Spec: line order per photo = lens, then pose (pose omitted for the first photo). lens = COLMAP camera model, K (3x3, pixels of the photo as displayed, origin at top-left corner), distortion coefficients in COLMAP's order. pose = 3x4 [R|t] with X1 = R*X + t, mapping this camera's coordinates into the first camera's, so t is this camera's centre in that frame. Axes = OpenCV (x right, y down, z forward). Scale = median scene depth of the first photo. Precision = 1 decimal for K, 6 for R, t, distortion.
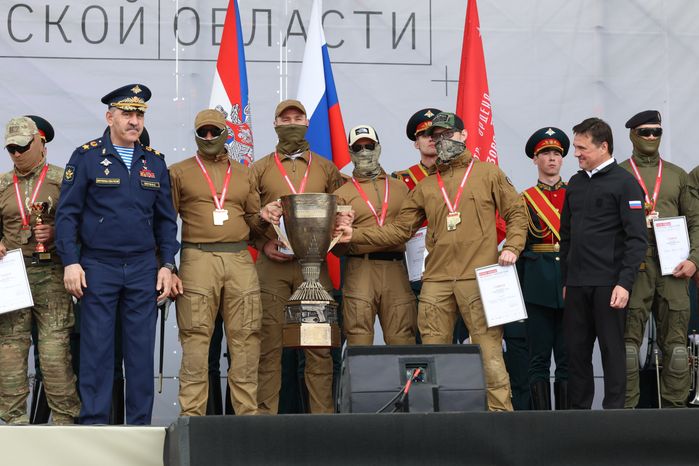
lens RADIAL K [[1907.6, 0, 348.8], [0, 1907.6, 236.7], [0, 0, 1]] dist [0.108647, 0.000000]
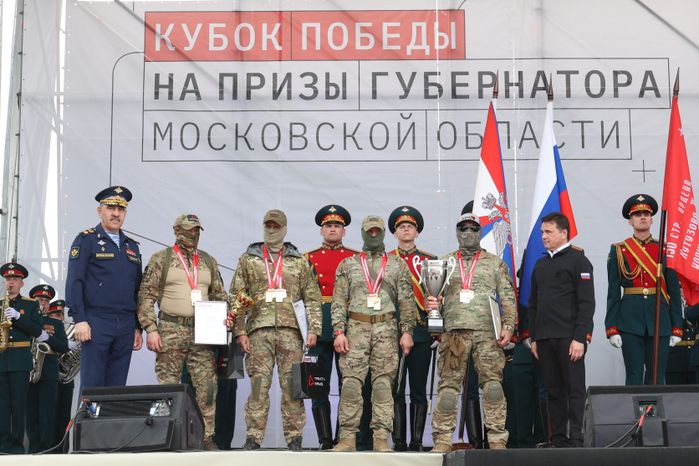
lens RADIAL K [[1192.3, 0, 351.3], [0, 1192.3, 234.9], [0, 0, 1]] dist [-0.054175, 0.000000]
pose [[0.990418, -0.014160, -0.137372, -0.041545], [0.010153, 0.999503, -0.029828, -0.017676], [0.137726, 0.028147, 0.990070, 0.183186]]
